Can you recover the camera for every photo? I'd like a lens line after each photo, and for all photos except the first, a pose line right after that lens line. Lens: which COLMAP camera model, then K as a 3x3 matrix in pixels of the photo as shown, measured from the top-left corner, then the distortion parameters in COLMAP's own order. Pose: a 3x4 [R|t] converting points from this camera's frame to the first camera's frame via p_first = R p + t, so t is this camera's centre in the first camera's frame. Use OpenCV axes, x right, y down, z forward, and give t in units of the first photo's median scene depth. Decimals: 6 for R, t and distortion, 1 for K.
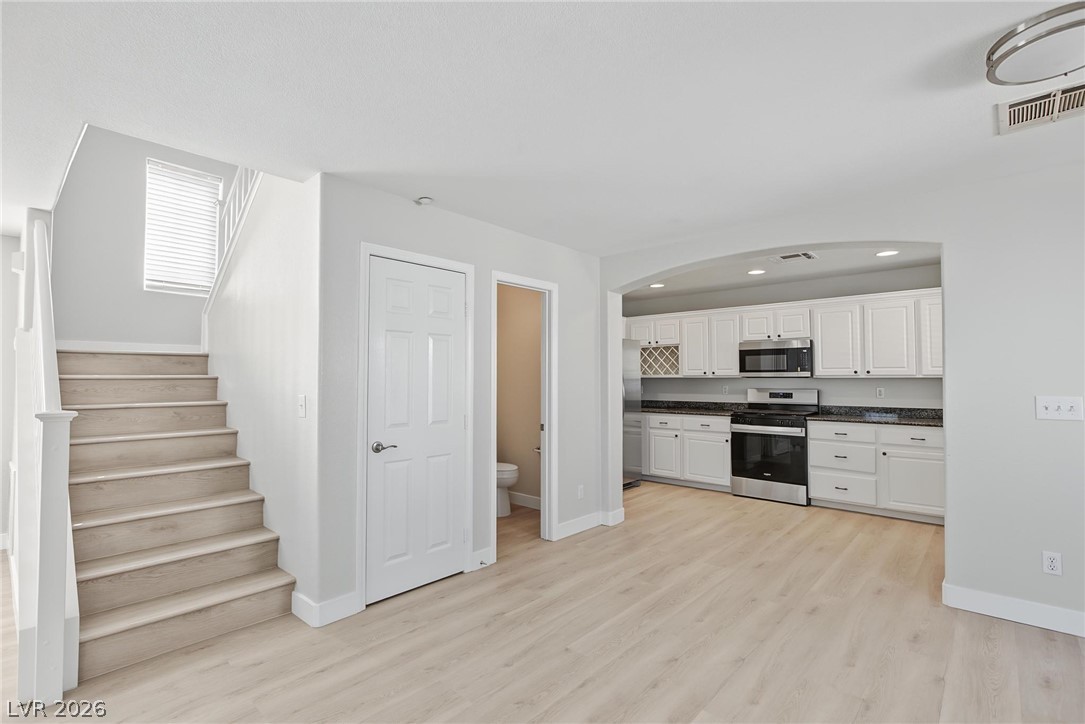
lens RADIAL K [[494.3, 0, 545.9], [0, 494.3, 358.2], [0, 0, 1]] dist [-0.007182, 0.002606]
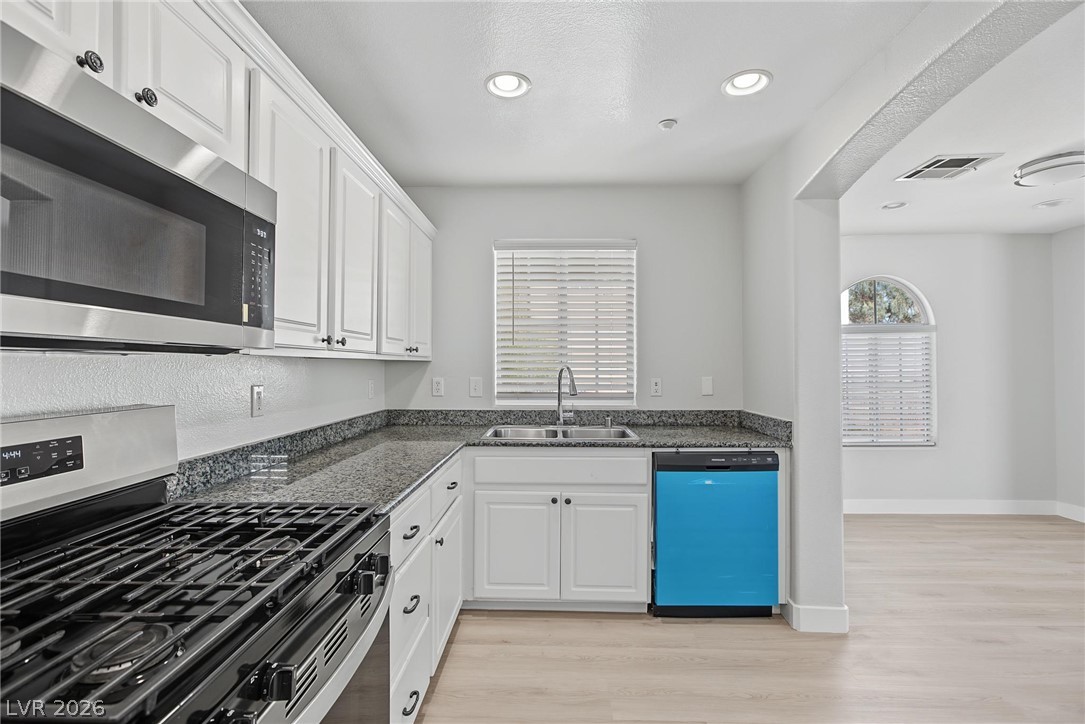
lens RADIAL K [[494.3, 0, 542.4], [0, 494.3, 364.7], [0, 0, 1]] dist [-0.007182, 0.002606]
pose [[-0.649789, 0.000122, 0.760115, 0.293610], [-0.035186, 0.998923, -0.030240, 0.050611], [-0.759300, -0.046395, -0.649085, 1.128565]]
